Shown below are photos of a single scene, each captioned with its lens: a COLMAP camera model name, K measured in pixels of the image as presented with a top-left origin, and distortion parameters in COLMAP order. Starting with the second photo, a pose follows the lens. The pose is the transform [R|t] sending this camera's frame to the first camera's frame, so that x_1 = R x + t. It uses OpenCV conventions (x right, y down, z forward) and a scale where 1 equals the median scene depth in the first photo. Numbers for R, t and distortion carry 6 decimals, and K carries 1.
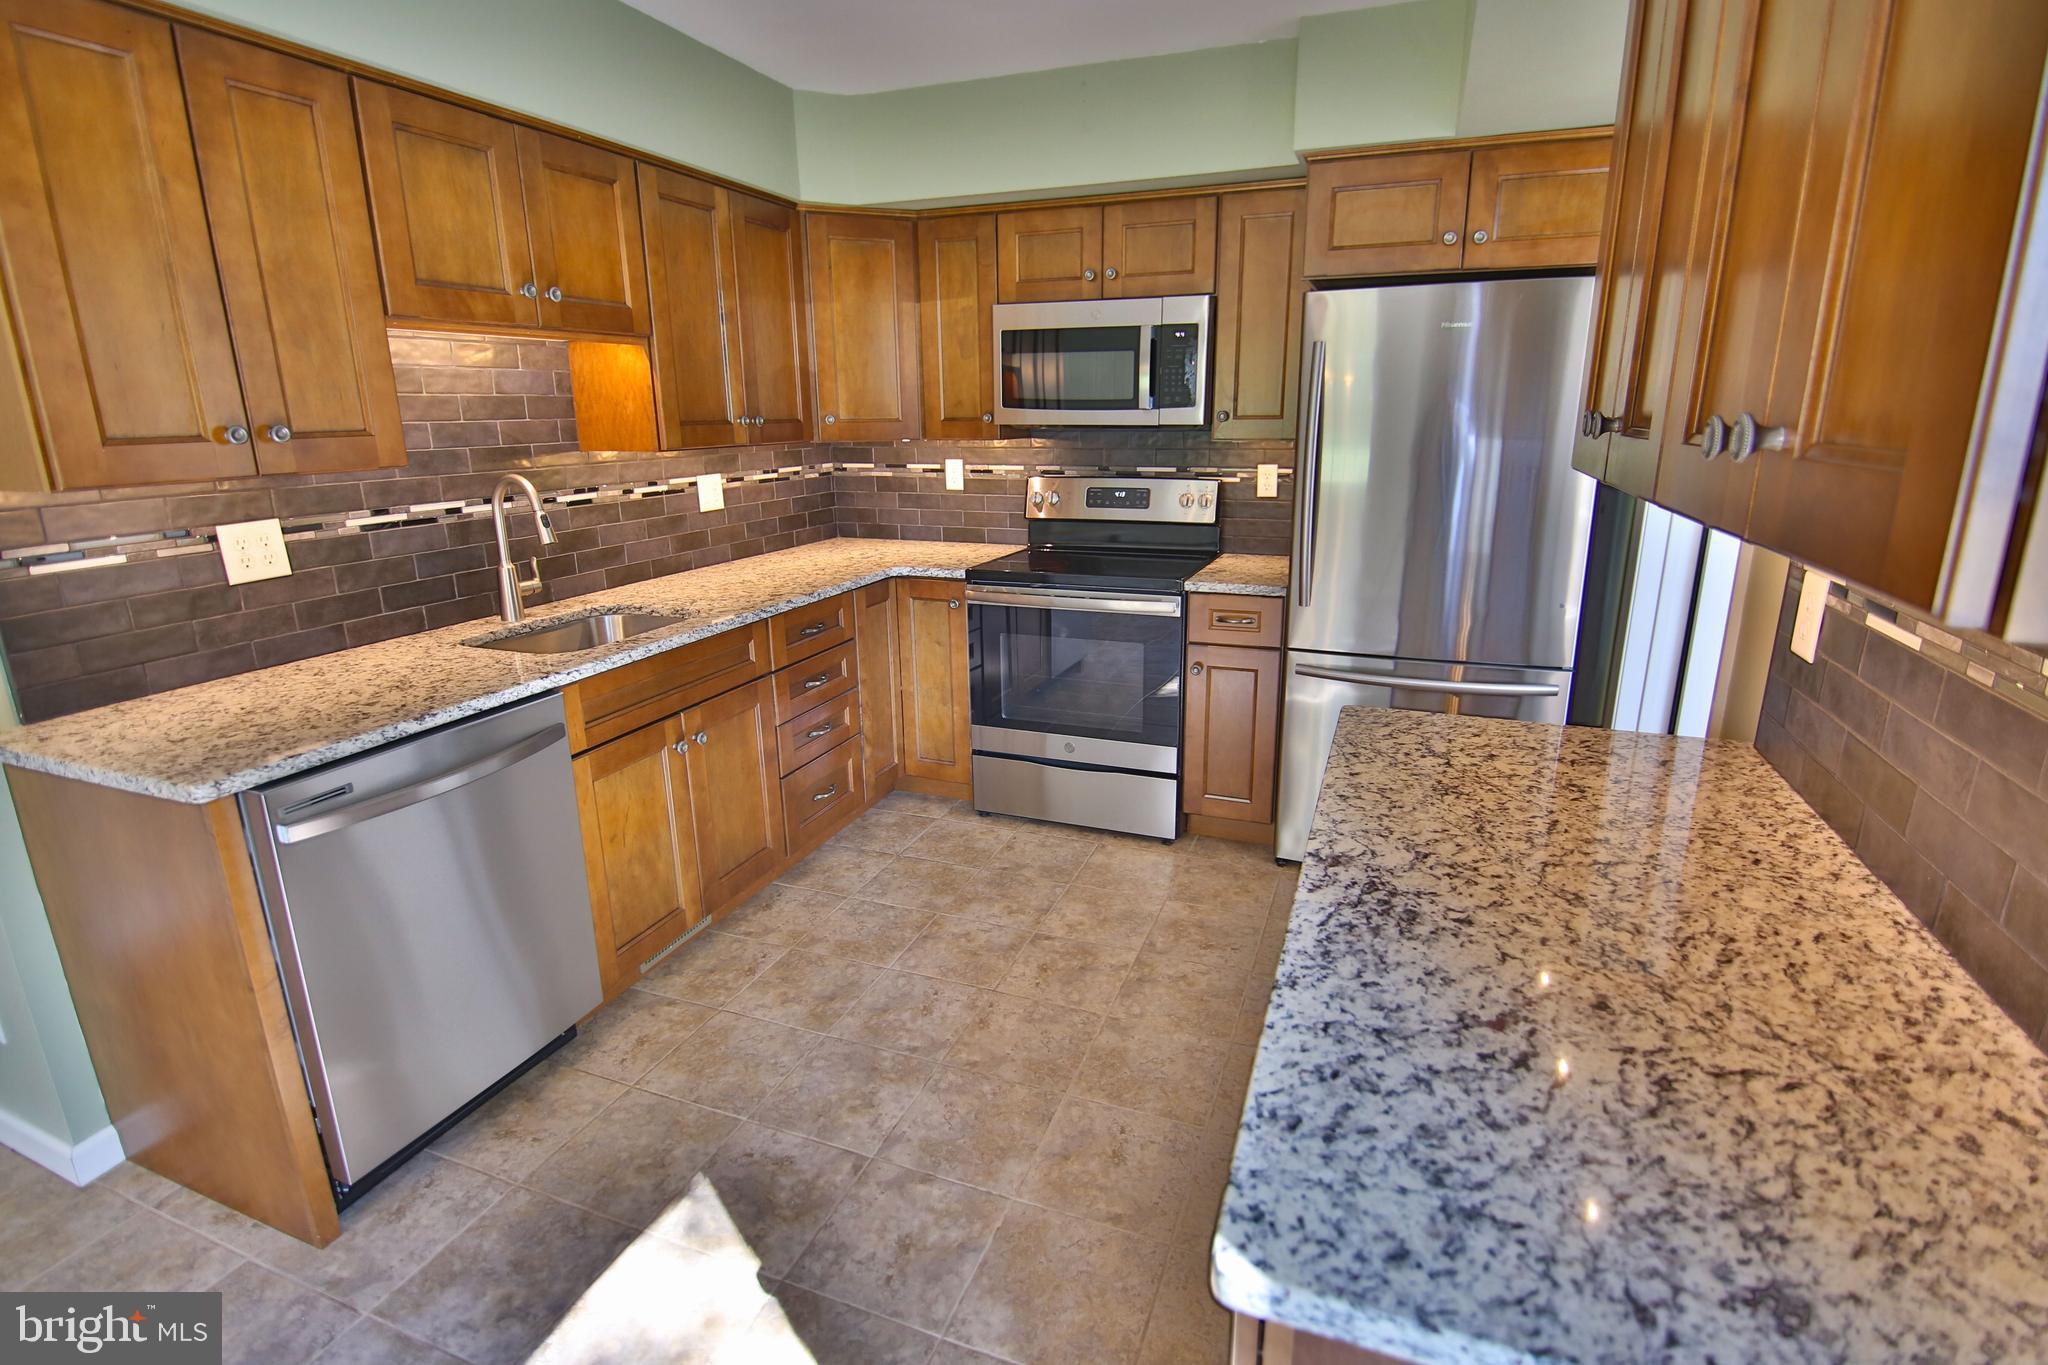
lens RADIAL K [[958.4, 0, 1059.7], [0, 958.4, 658.9], [0, 0, 1]] dist [-0.000608, -0.012395]
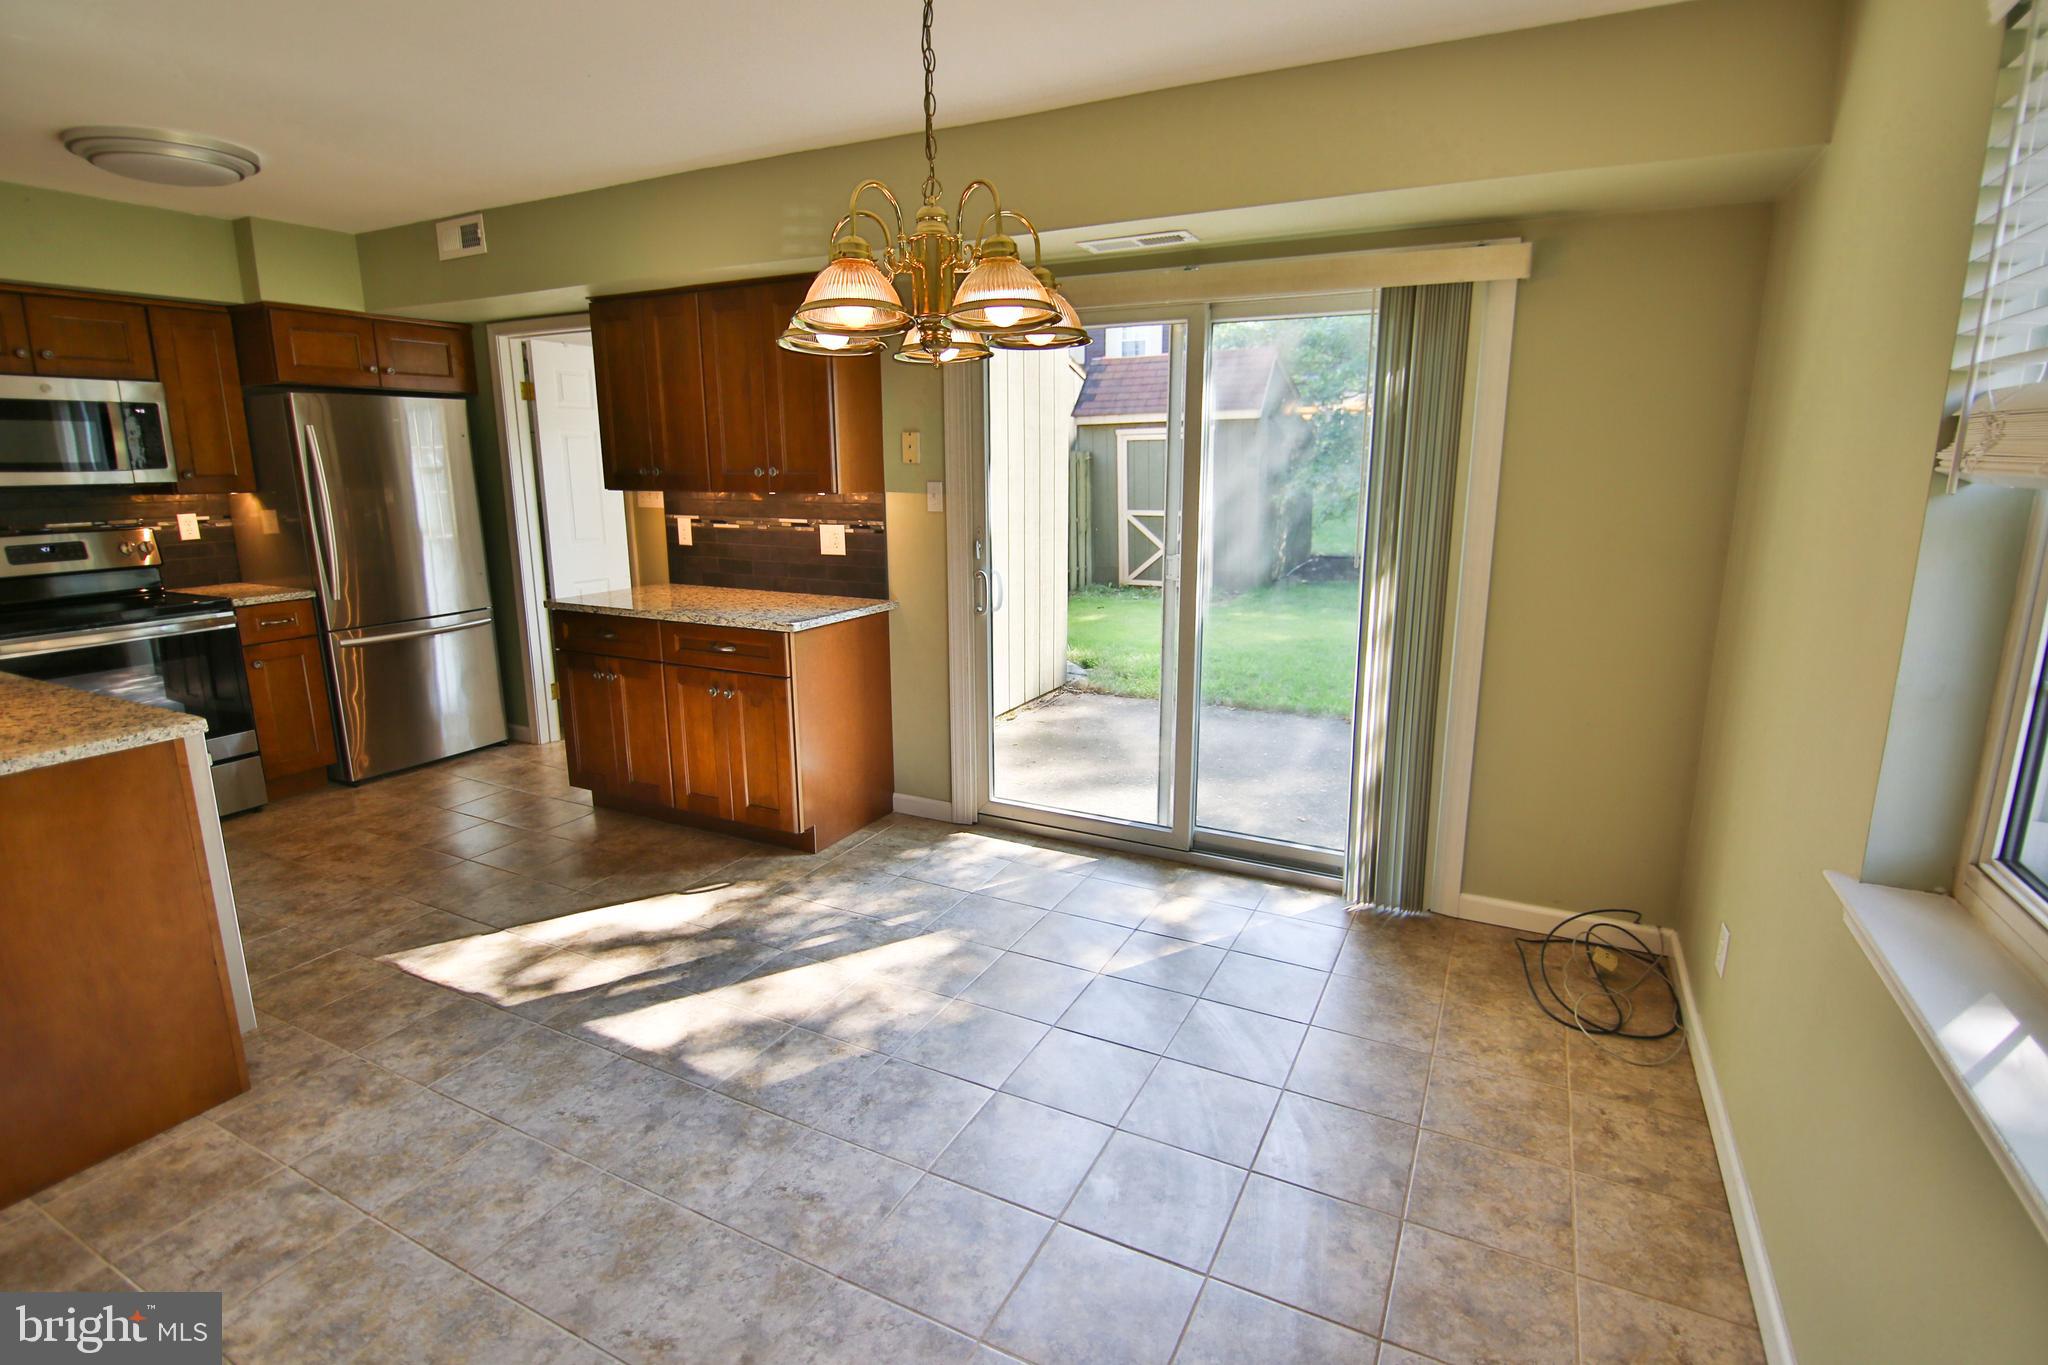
lens RADIAL K [[981.6, 0, 1033.2], [0, 981.6, 659.1], [0, 0, 1]] dist [-0.000698, -0.012376]
pose [[0.106320, -0.188726, 0.976257, -1.288392], [0.253509, 0.954521, 0.156916, 0.077686], [-0.961472, 0.230807, 0.149329, -0.270943]]
